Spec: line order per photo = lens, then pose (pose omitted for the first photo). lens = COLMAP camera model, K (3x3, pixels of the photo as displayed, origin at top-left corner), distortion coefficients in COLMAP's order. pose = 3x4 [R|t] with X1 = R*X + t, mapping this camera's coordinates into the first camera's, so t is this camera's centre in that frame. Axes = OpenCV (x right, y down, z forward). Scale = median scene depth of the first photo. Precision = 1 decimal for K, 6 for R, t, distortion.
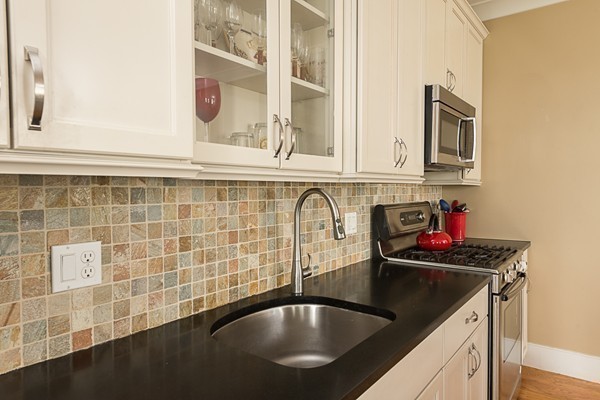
lens RADIAL K [[393.6, 0, 300.0], [0, 393.6, 200.0], [0, 0, 1]] dist [0.003925, 0.000217]
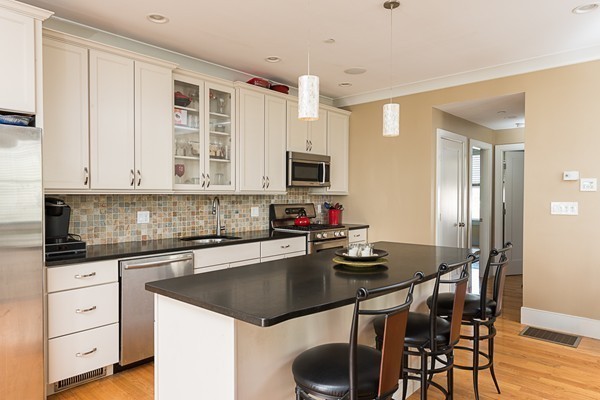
lens RADIAL K [[393.6, 0, 300.0], [0, 393.6, 200.0], [0, 0, 1]] dist [0.003925, 0.000217]
pose [[0.995545, 0.004908, -0.094156, 0.916588], [-0.006380, 0.999862, -0.015333, 0.036771], [0.094068, 0.015866, 0.995439, -1.870228]]
